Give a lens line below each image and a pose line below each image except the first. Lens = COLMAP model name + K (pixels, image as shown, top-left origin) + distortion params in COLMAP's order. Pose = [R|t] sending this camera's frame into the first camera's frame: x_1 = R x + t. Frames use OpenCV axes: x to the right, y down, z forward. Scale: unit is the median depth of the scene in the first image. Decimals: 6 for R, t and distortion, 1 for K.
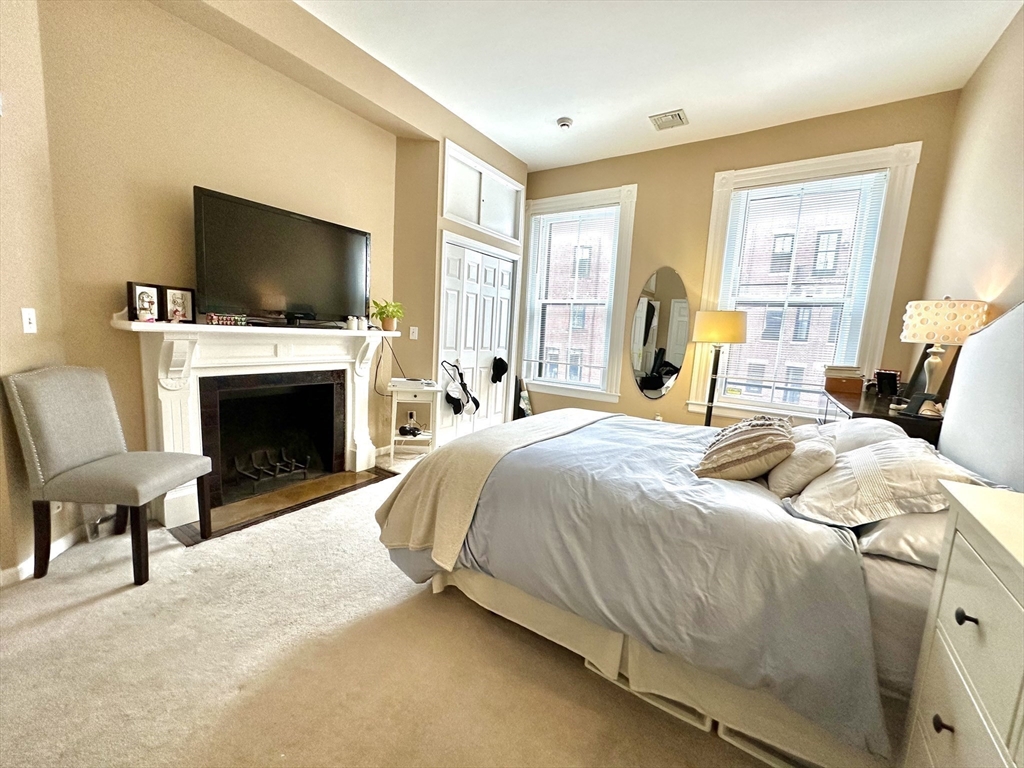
lens RADIAL K [[412.3, 0, 512.0], [0, 412.3, 384.0], [0, 0, 1]] dist [-0.002005, -0.000069]
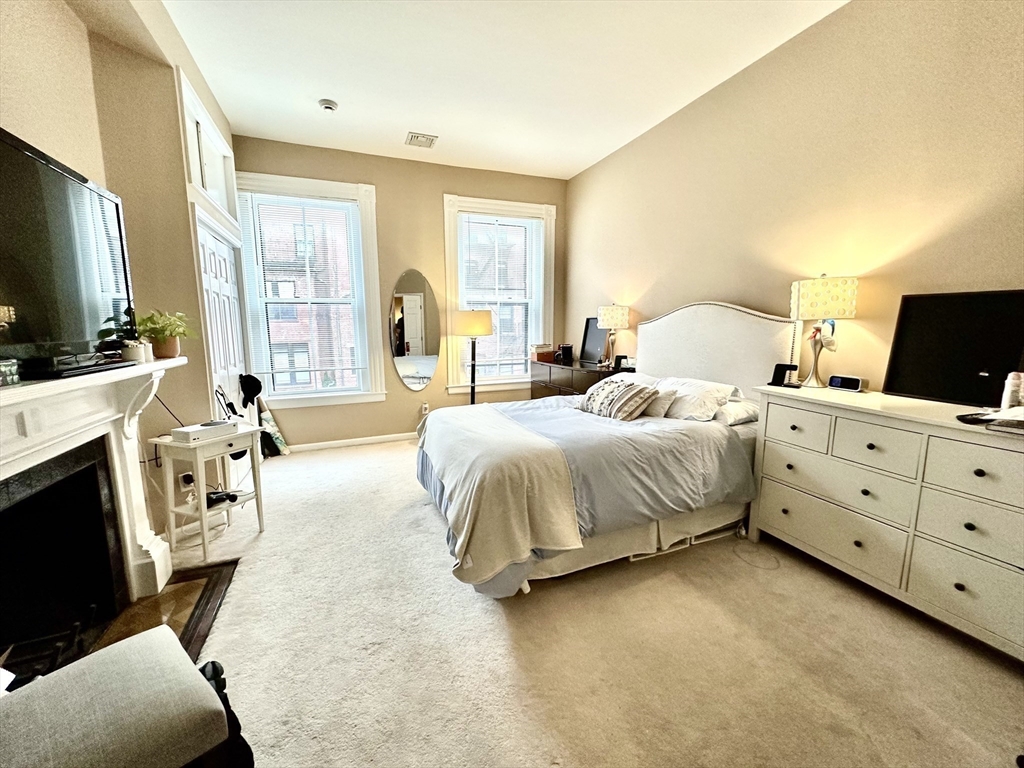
lens RADIAL K [[412.3, 0, 512.0], [0, 412.3, 384.0], [0, 0, 1]] dist [-0.002005, -0.000069]
pose [[0.554666, -0.173328, 0.813820, -0.514412], [0.145007, 0.983232, 0.110578, -0.079809], [-0.819340, 0.056676, 0.570500, 0.200334]]
